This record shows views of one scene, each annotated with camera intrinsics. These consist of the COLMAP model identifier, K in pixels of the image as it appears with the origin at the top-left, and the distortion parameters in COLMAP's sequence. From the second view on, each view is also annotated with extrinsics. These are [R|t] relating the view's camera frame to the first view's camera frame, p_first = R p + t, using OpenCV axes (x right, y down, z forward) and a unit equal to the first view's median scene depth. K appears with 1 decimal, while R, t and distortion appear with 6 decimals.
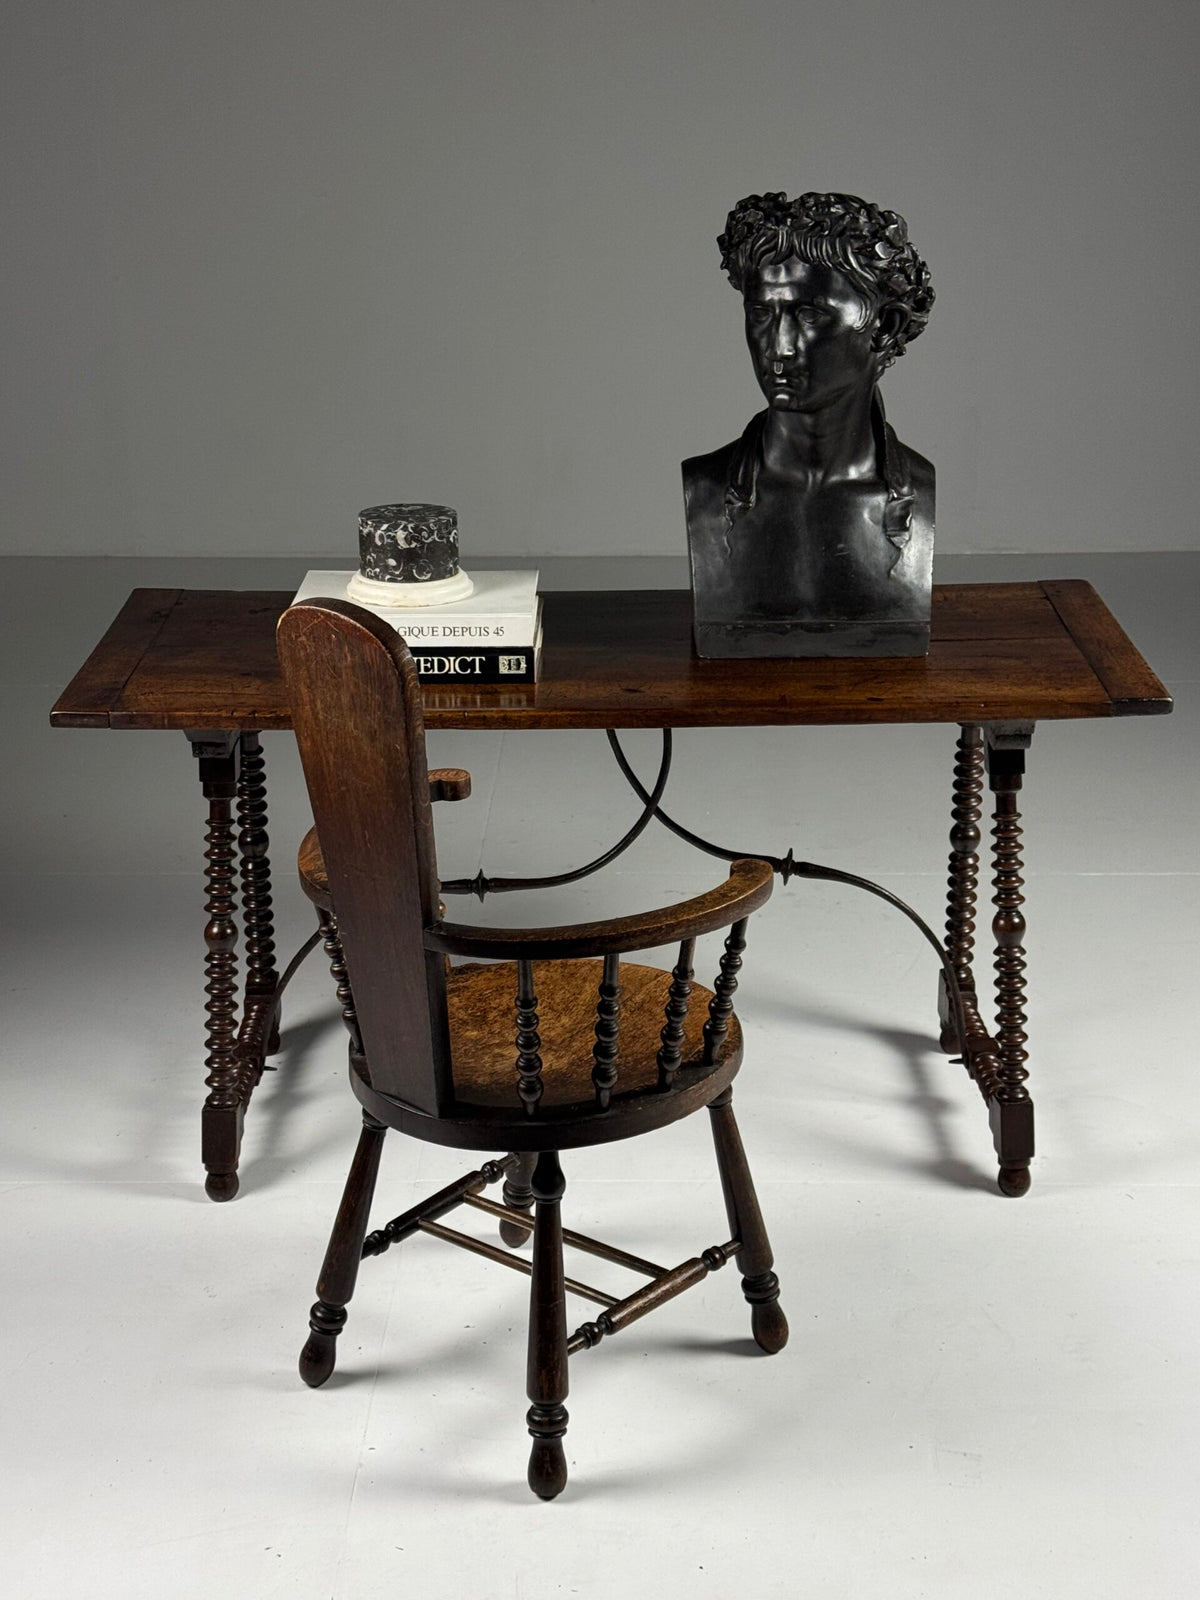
lens RADIAL K [[2547.4, 0, 603.8], [0, 2547.4, 818.8], [0, 0, 1]] dist [0.149796, -0.015803]
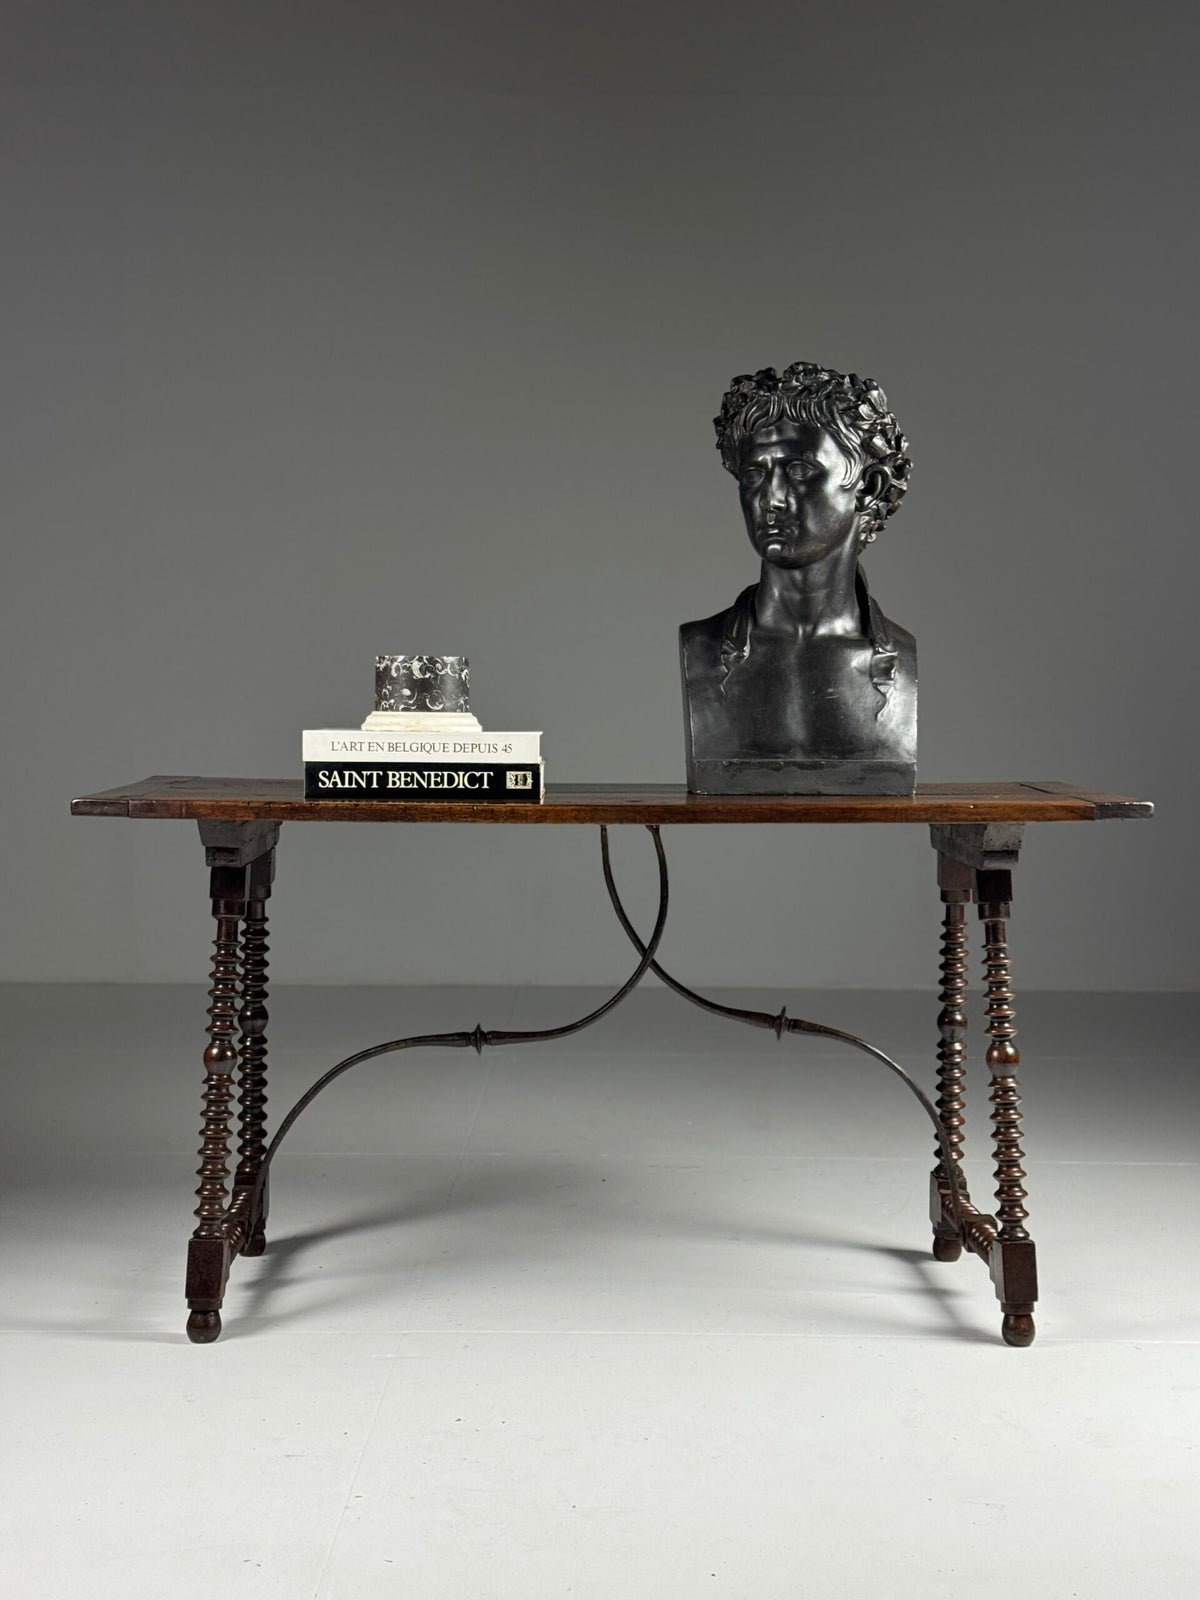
lens RADIAL K [[2404.8, 0, 600.0], [0, 2404.8, 800.0], [0, 0, 1]] dist [0.152526, -0.122828]
pose [[0.999712, 0.017131, 0.016777, -0.018767], [-0.011212, 0.952461, -0.304453, 0.241889], [-0.021195, 0.304177, 0.952380, 0.063504]]
